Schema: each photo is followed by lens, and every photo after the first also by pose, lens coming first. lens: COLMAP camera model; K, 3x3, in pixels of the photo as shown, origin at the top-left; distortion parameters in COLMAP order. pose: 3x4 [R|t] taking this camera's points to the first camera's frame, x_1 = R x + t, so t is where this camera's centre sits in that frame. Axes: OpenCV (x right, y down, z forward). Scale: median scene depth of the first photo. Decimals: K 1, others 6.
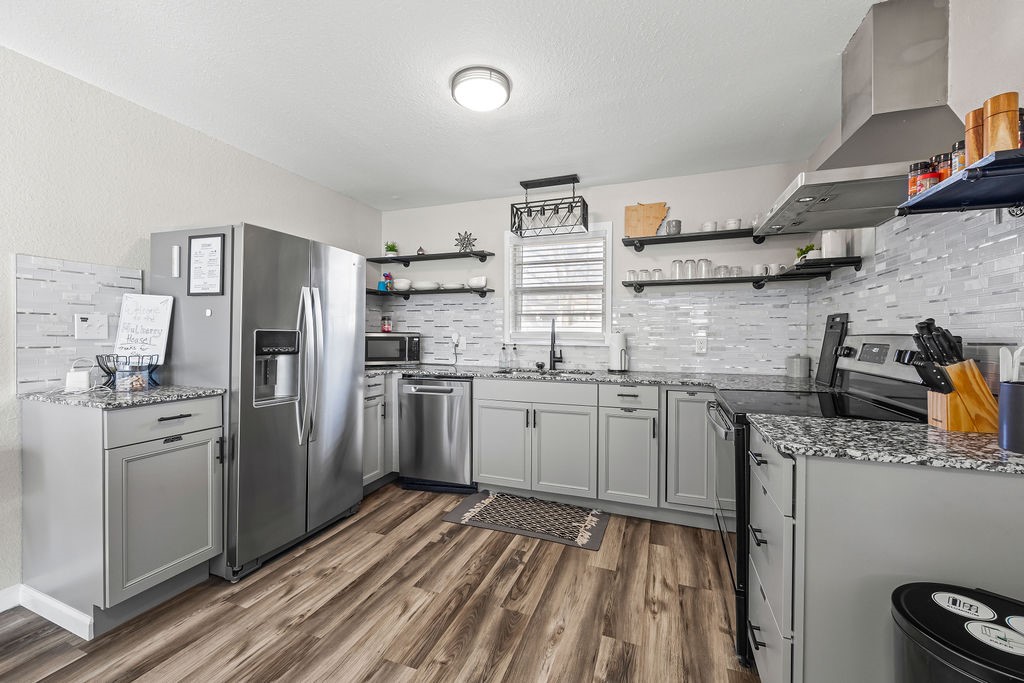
lens RADIAL K [[418.2, 0, 512.4], [0, 418.2, 338.5], [0, 0, 1]] dist [0.004212, 0.000367]
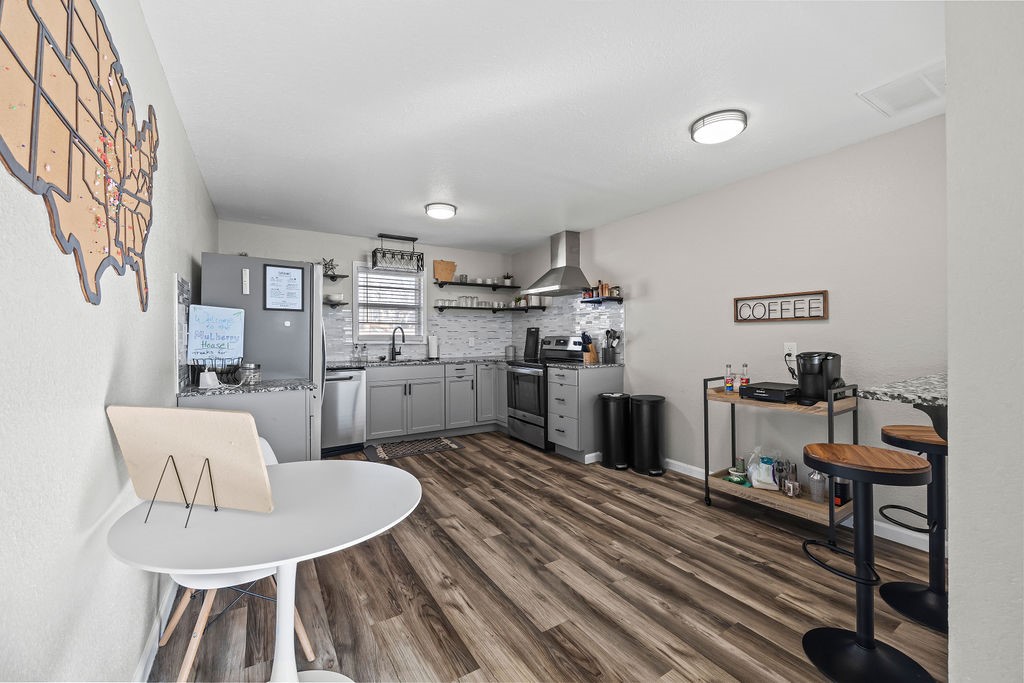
lens RADIAL K [[418.2, 0, 512.4], [0, 418.2, 338.5], [0, 0, 1]] dist [0.004212, 0.000367]
pose [[0.596514, -0.011945, 0.802514, -1.082171], [0.011786, 0.999912, 0.006122, -0.010509], [-0.802516, 0.005807, 0.596602, -0.304047]]
